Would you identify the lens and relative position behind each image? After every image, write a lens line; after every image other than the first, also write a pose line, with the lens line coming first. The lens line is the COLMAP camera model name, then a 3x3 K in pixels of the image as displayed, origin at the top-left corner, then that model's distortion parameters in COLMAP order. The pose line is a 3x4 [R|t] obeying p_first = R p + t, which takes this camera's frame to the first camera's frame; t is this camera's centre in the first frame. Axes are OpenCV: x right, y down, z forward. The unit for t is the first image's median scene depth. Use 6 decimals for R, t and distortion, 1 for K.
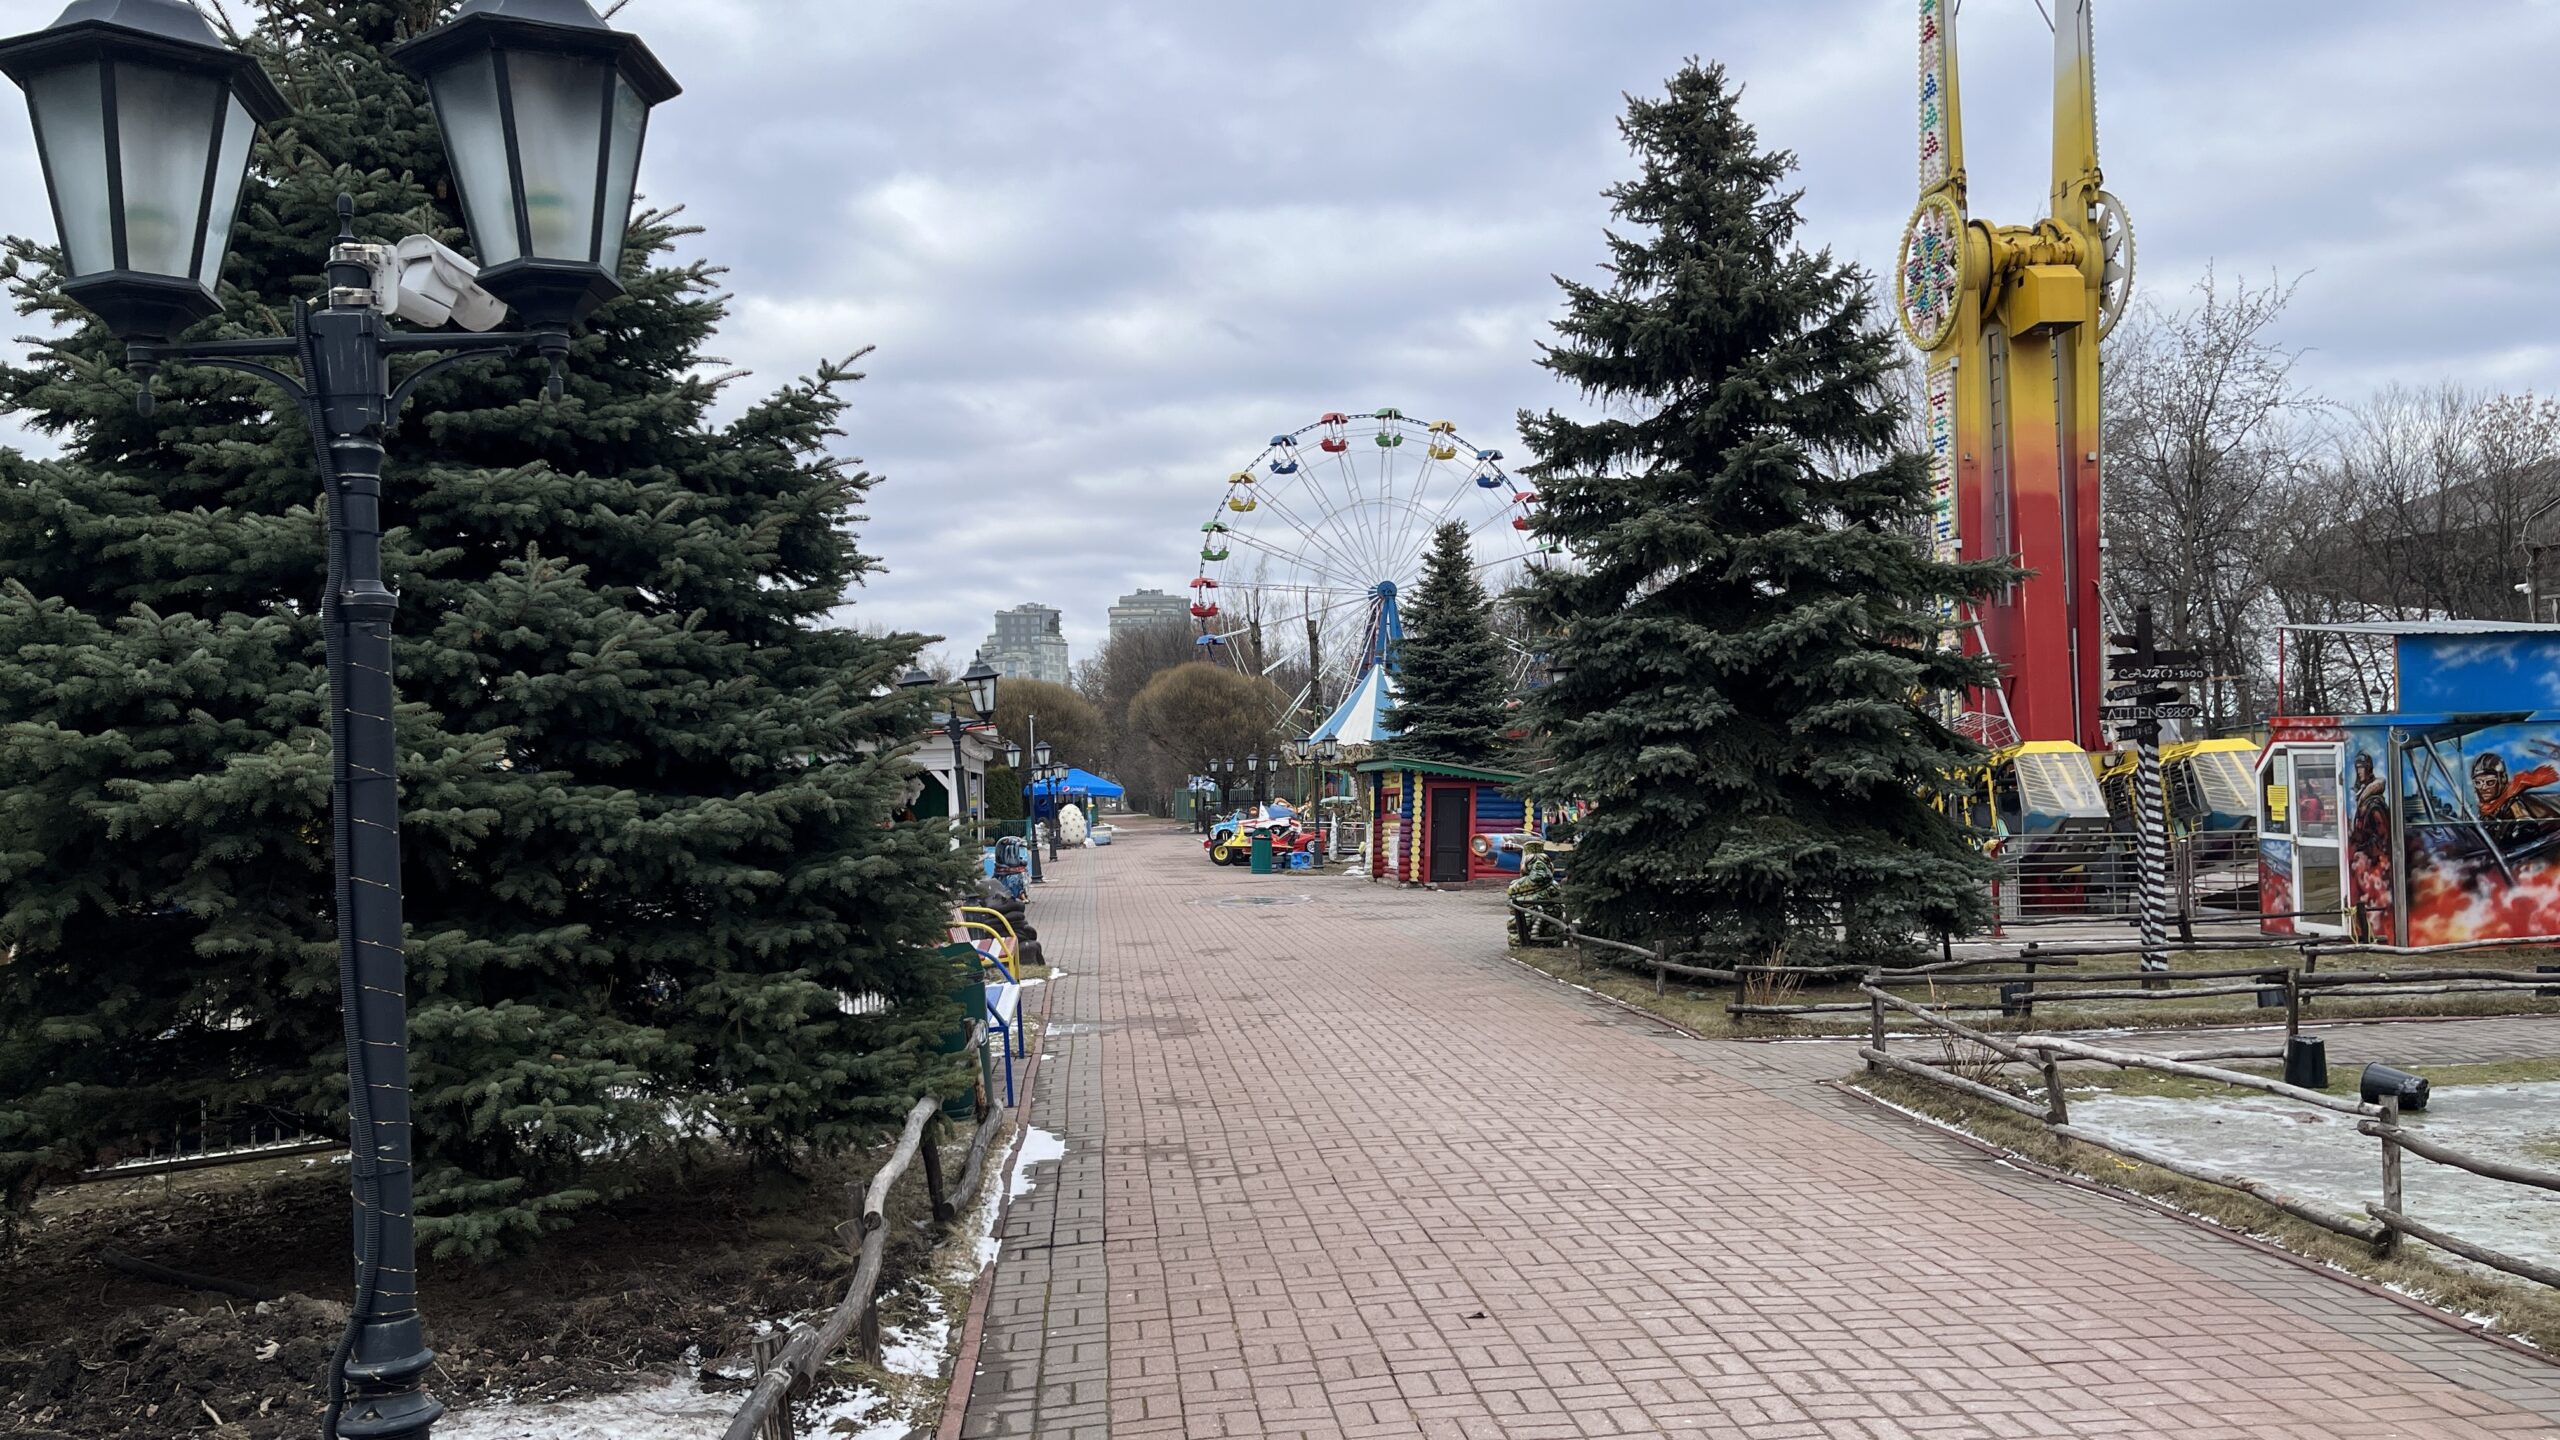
lens RADIAL K [[1972.3, 0, 1280.0], [0, 1972.3, 639.6], [0, 0, 1]] dist [0.001572, 0.000709]
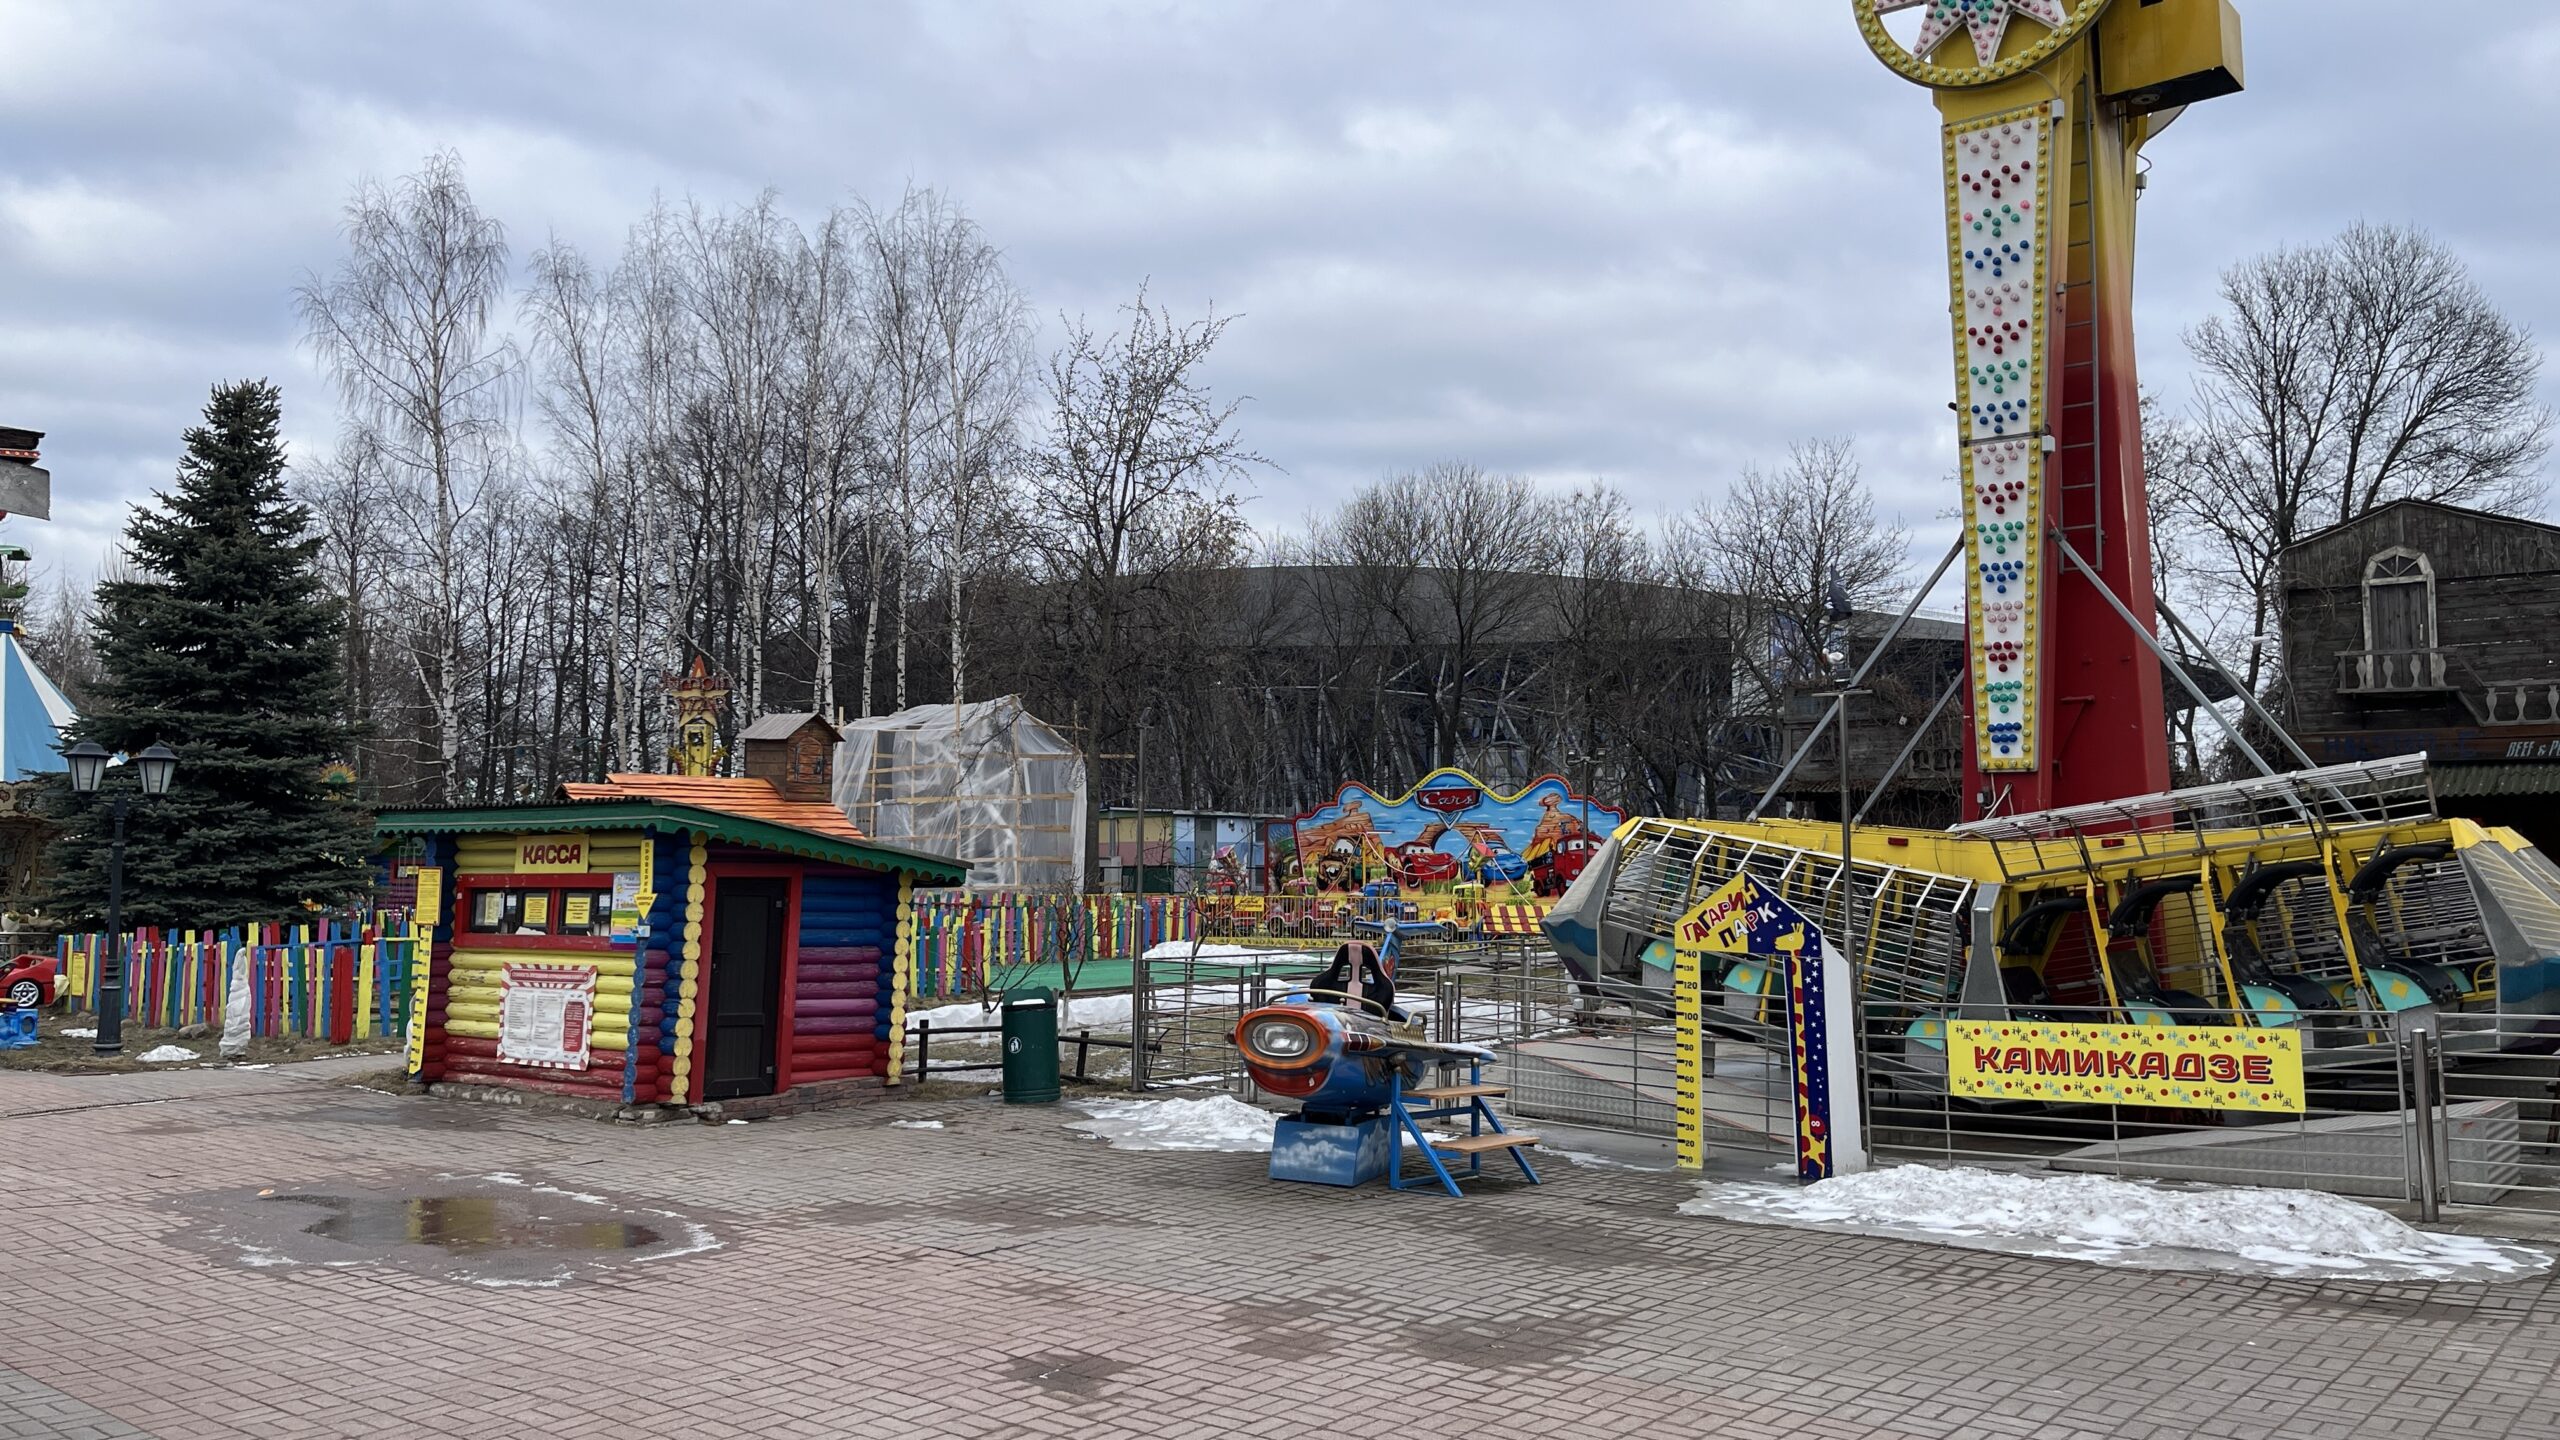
lens RADIAL K [[1972.3, 0, 1280.0], [0, 1972.3, 639.6], [0, 0, 1]] dist [0.001572, 0.000709]
pose [[0.699347, 0.101381, 0.707556, -0.104048], [-0.071097, 0.994848, -0.072273, 0.033648], [-0.711238, 0.000239, 0.702952, 0.444236]]
